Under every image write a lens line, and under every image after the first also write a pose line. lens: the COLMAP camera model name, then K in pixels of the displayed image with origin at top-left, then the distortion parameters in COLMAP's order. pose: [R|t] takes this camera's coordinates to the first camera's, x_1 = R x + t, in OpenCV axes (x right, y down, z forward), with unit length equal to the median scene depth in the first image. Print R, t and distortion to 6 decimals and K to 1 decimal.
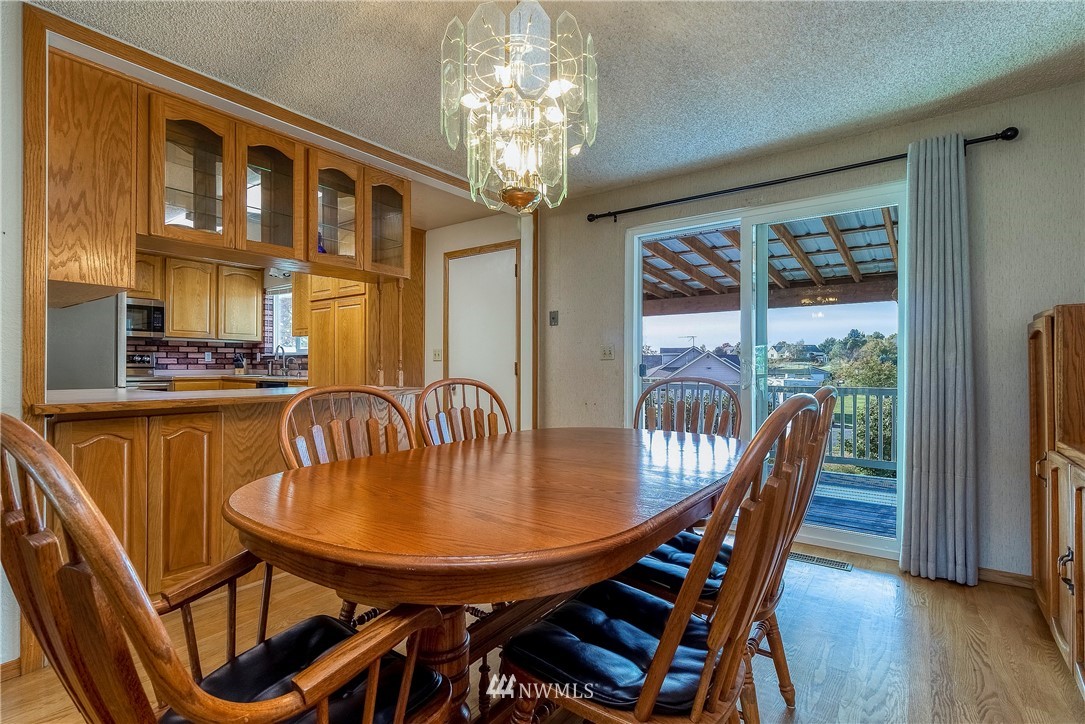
lens RADIAL K [[518.5, 0, 540.0], [0, 518.5, 366.8], [0, 0, 1]] dist [-0.000217, 0.000126]
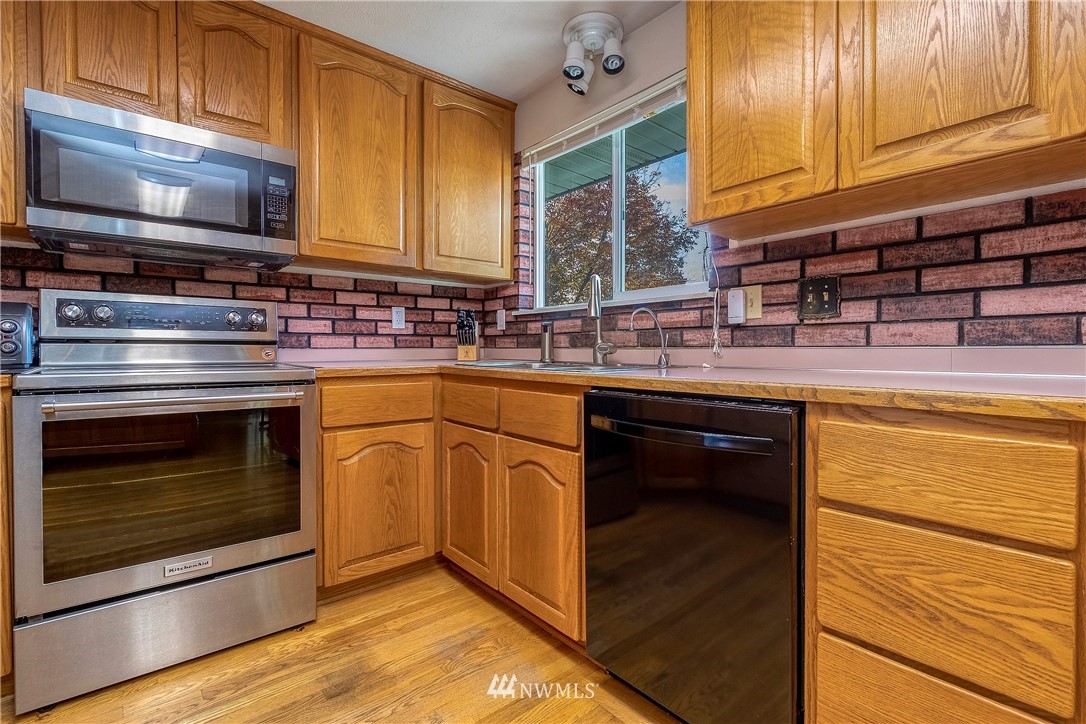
lens RADIAL K [[508.4, 0, 544.4], [0, 508.4, 356.7], [0, 0, 1]] dist [0.001956, 0.000658]
pose [[0.971593, 0.000094, -0.236658, -0.430537], [0.003450, 0.999888, 0.014564, 0.006351], [0.236633, -0.014967, 0.971484, 0.631650]]
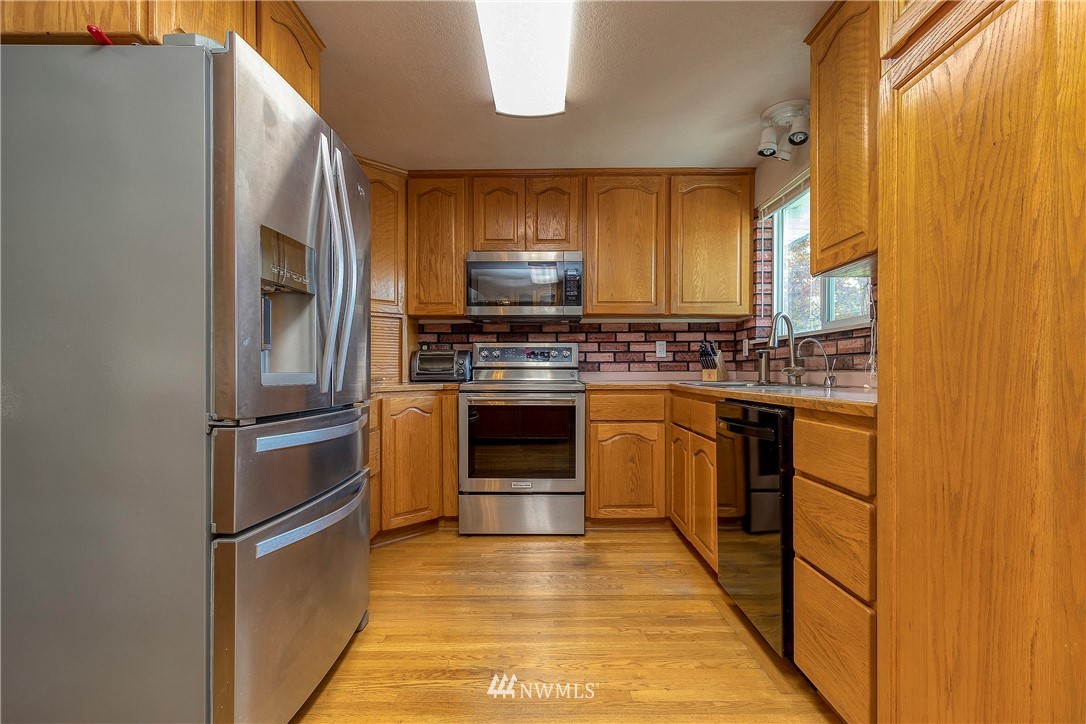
lens RADIAL K [[506.6, 0, 540.8], [0, 506.6, 375.0], [0, 0, 1]] dist [0.000090, 0.000070]
pose [[0.590047, 0.000457, -0.807369, -0.270351], [0.004439, 0.999983, 0.003810, 0.006323], [0.807357, -0.005832, 0.590035, 0.567384]]
